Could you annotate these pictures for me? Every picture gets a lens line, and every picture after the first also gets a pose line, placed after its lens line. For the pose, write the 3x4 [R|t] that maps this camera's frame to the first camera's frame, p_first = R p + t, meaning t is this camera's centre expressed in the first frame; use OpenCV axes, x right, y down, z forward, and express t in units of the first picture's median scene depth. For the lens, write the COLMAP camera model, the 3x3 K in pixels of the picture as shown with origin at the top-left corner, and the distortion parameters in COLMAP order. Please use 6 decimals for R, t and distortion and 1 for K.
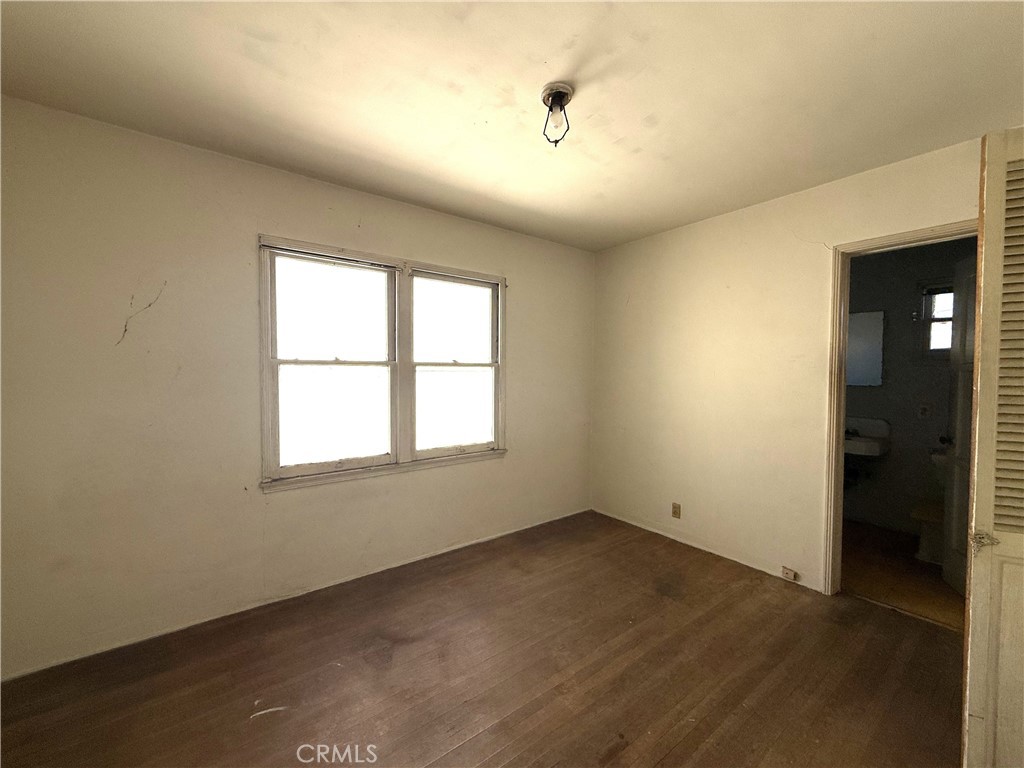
lens RADIAL K [[406.8, 0, 510.0], [0, 406.8, 384.4], [0, 0, 1]] dist [-0.000605, 0.000484]
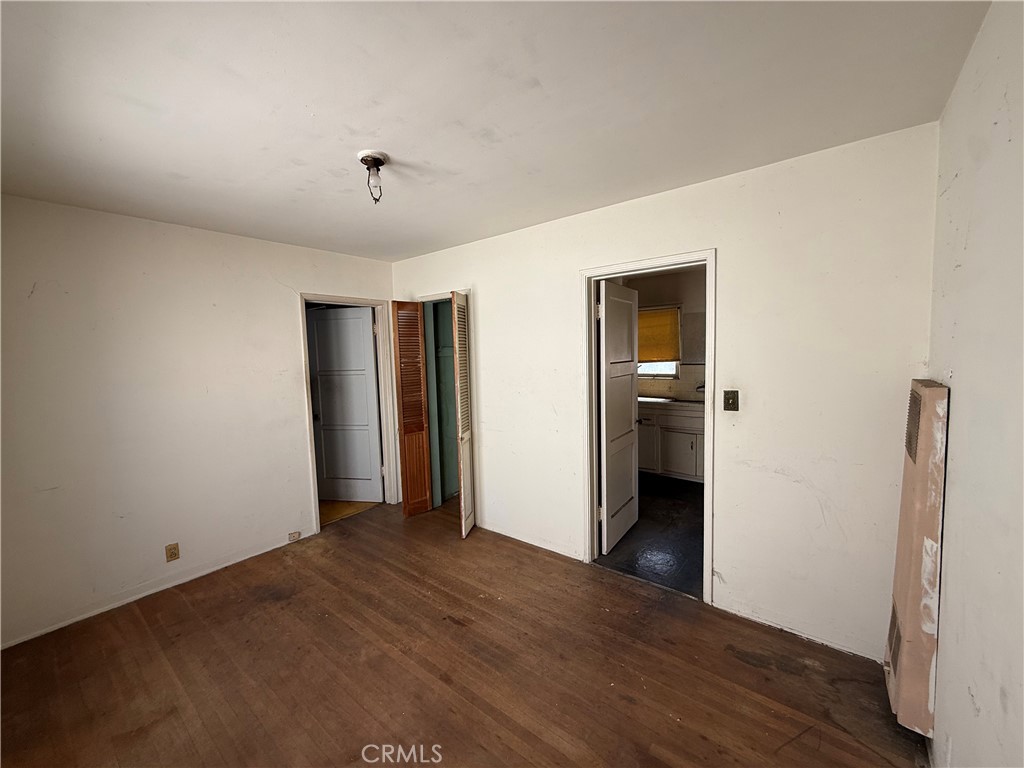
lens RADIAL K [[406.8, 0, 510.0], [0, 406.8, 384.4], [0, 0, 1]] dist [-0.000605, 0.000484]
pose [[-0.244542, -0.078322, 0.966470, -0.797363], [0.060435, 0.993563, 0.095809, -0.116457], [-0.967753, 0.081838, -0.238235, 0.671434]]
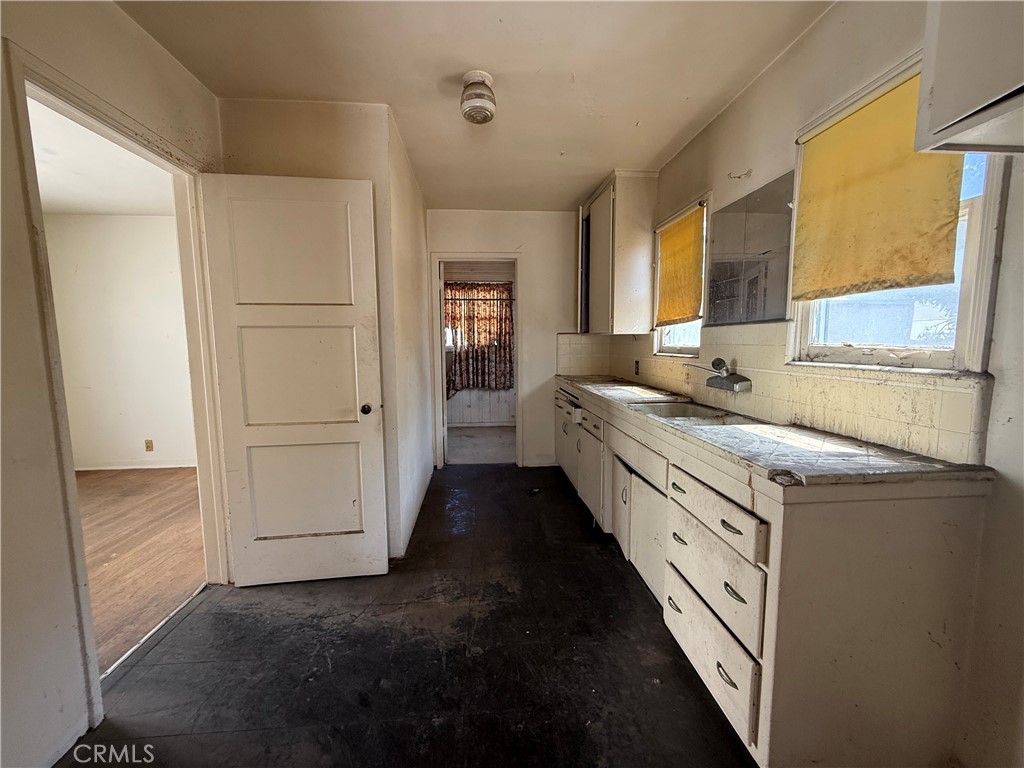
lens RADIAL K [[406.8, 0, 510.0], [0, 406.8, 384.4], [0, 0, 1]] dist [-0.000605, 0.000484]
pose [[0.536919, -0.099414, 0.837756, -0.039826], [0.040167, 0.994919, 0.092321, 0.069945], [-0.842677, -0.015919, 0.538184, -0.862011]]
